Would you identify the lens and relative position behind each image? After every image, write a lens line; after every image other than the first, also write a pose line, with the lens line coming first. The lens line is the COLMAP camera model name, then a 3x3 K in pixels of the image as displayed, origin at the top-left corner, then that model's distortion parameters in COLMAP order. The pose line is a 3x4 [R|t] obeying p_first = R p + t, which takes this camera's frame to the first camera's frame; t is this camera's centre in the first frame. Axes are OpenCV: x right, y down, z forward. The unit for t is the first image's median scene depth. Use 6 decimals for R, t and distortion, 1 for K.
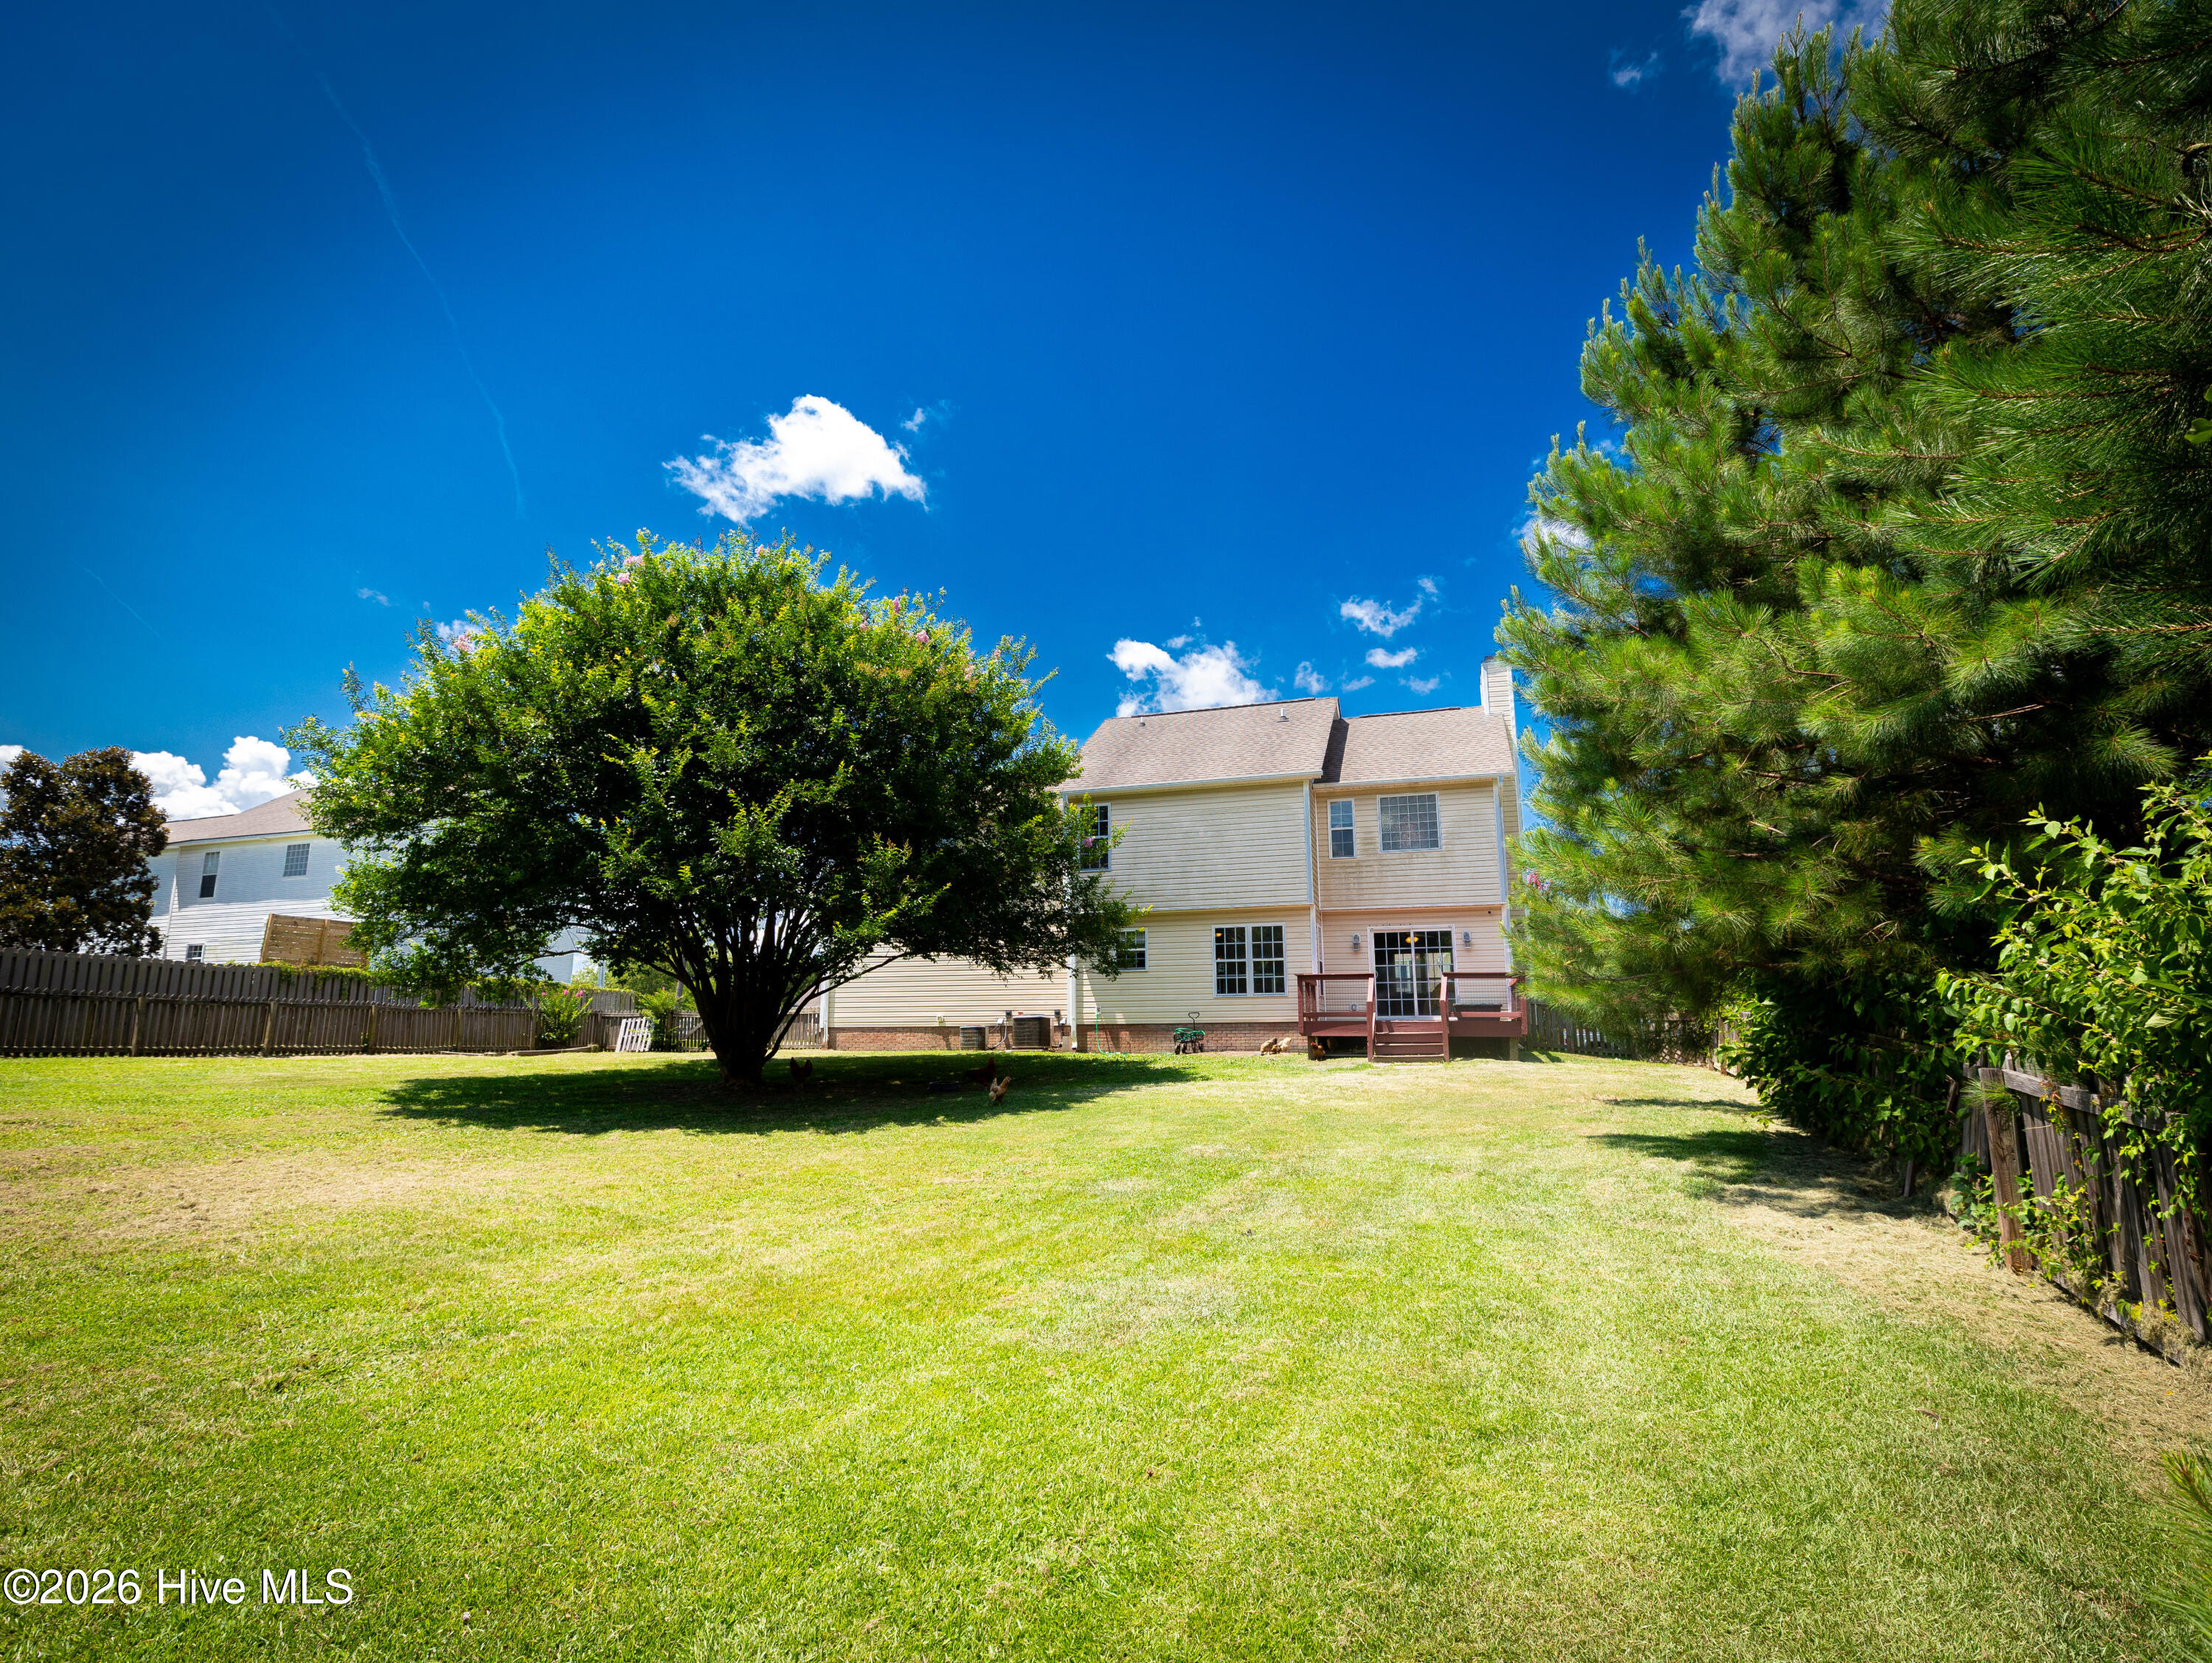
lens RADIAL K [[1111.4, 0, 1101.3], [0, 1111.4, 816.6], [0, 0, 1]] dist [0.007807, -0.000576]
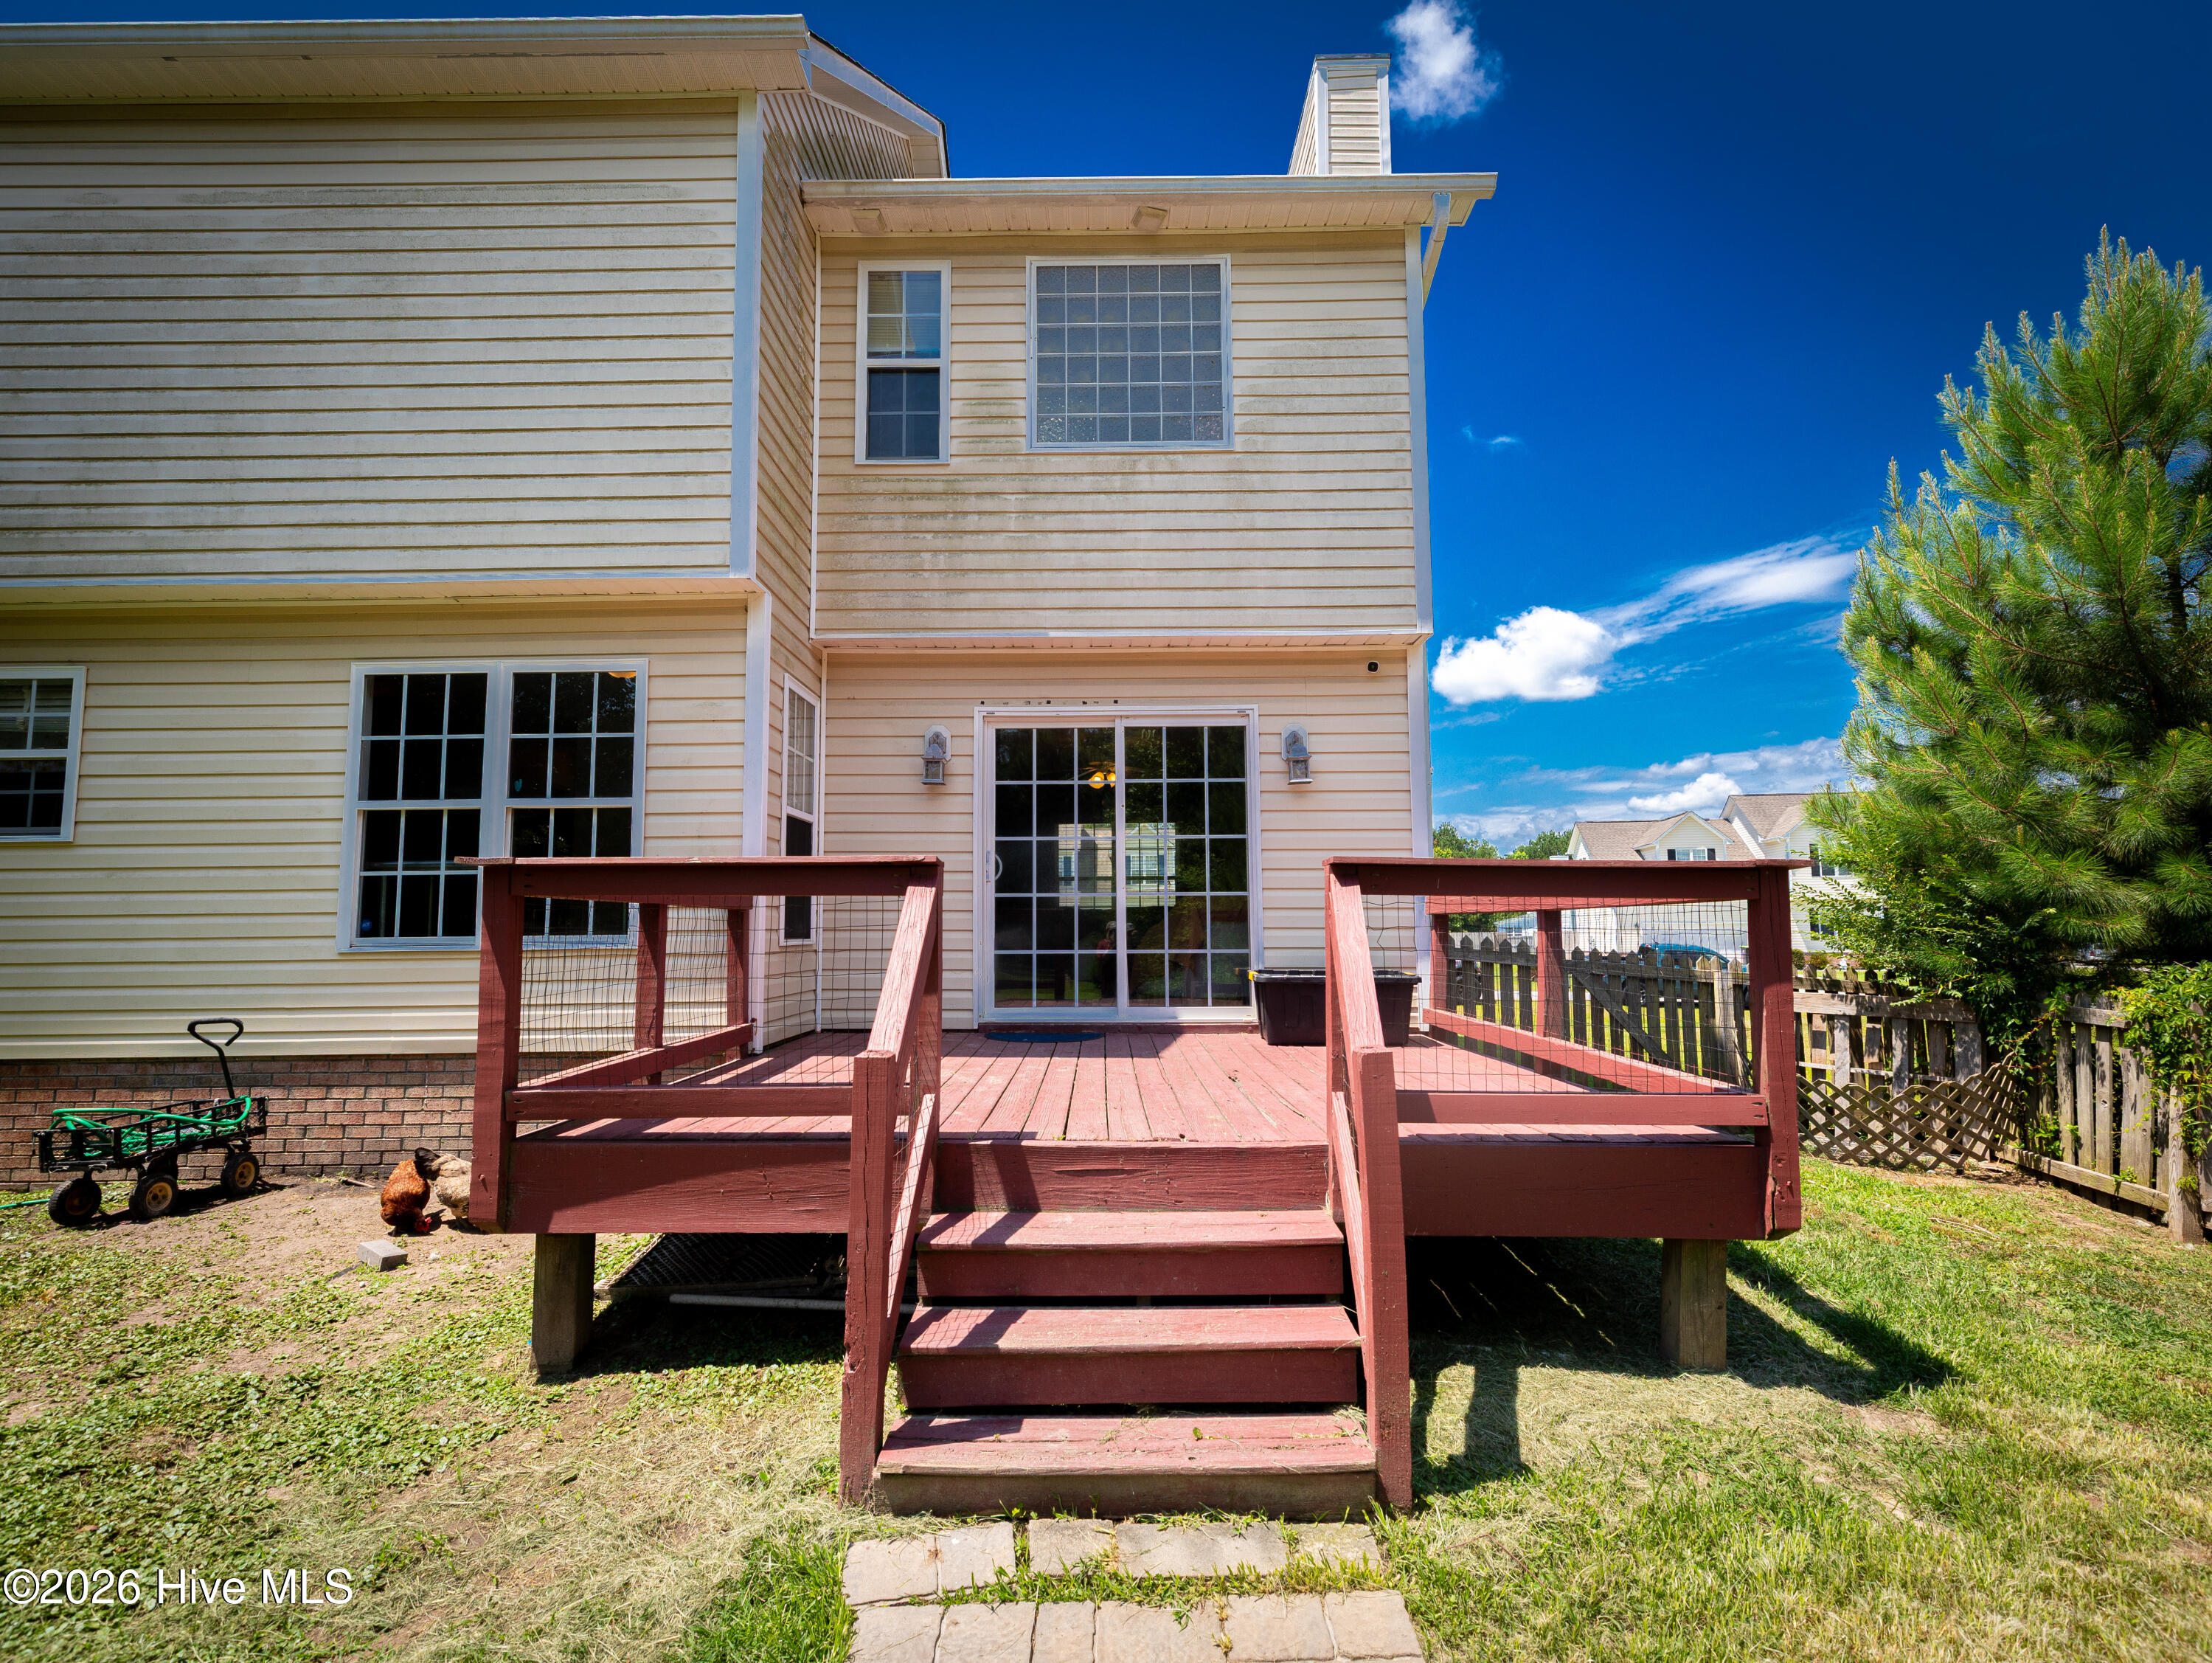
lens RADIAL K [[1111.4, 0, 1105.9], [0, 1111.4, 830.7], [0, 0, 1]] dist [0.007807, -0.000576]
pose [[0.958532, 0.021839, 0.284145, 0.192506], [-0.052520, 0.993519, 0.100809, 0.101736], [-0.280102, -0.111552, 0.953467, 0.716748]]
